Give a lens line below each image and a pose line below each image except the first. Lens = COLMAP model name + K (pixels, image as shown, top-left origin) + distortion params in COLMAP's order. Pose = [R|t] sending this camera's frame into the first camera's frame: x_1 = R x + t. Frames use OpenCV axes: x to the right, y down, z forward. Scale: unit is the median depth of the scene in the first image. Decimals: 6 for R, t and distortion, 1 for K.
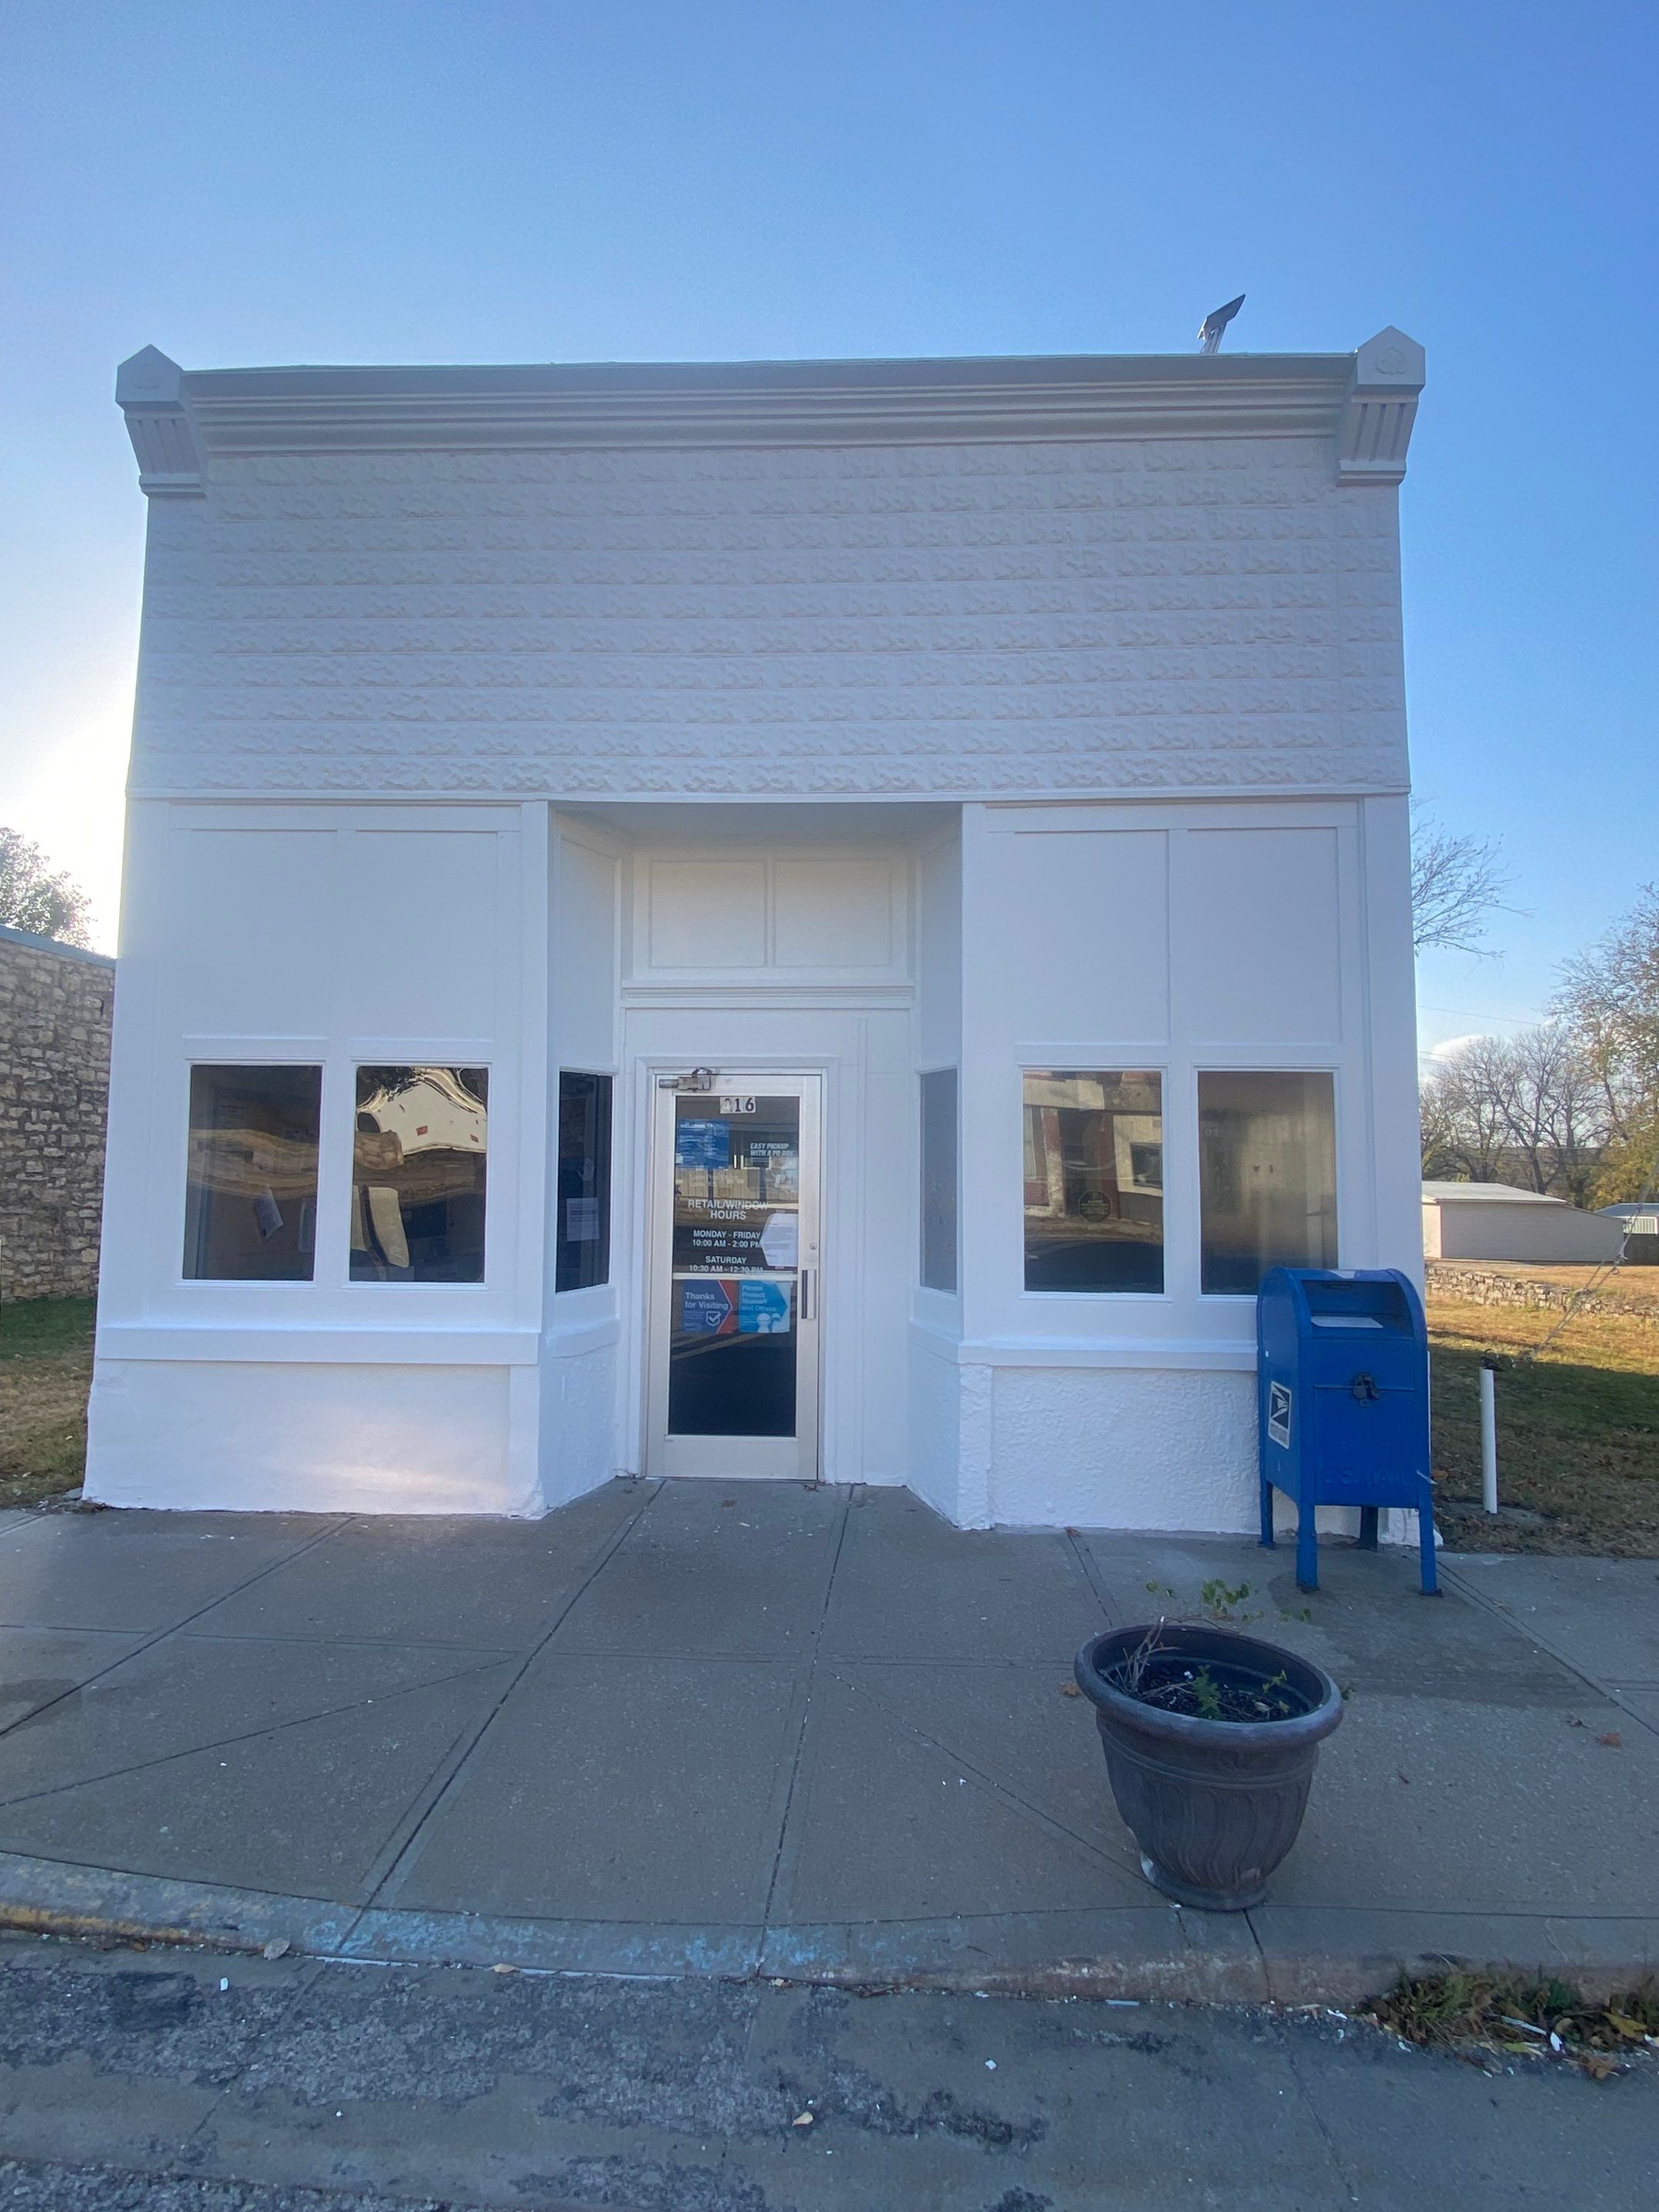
lens RADIAL K [[1176.3, 0, 811.6], [0, 1176.3, 1083.4], [0, 0, 1]] dist [0.010340, -0.016299]
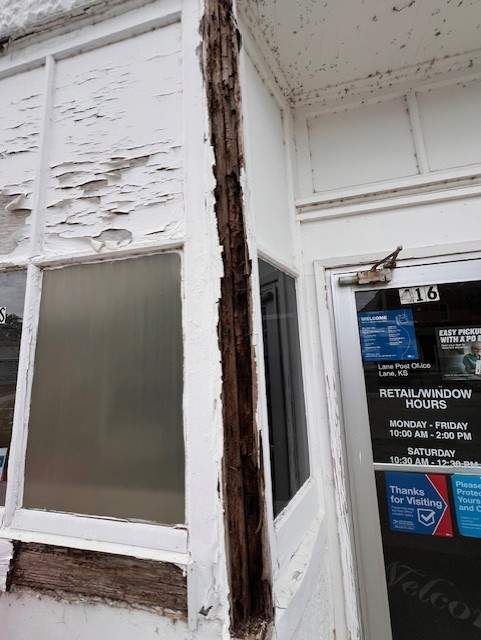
lens RADIAL K [[260.9, 0, 235.2], [0, 260.9, 319.5], [0, 0, 1]] dist [-0.010753, 0.002794]
pose [[0.978166, -0.075093, -0.193784, -0.182066], [0.060586, 0.994973, -0.079741, 0.048575], [0.198798, 0.066259, 0.977798, 0.754026]]
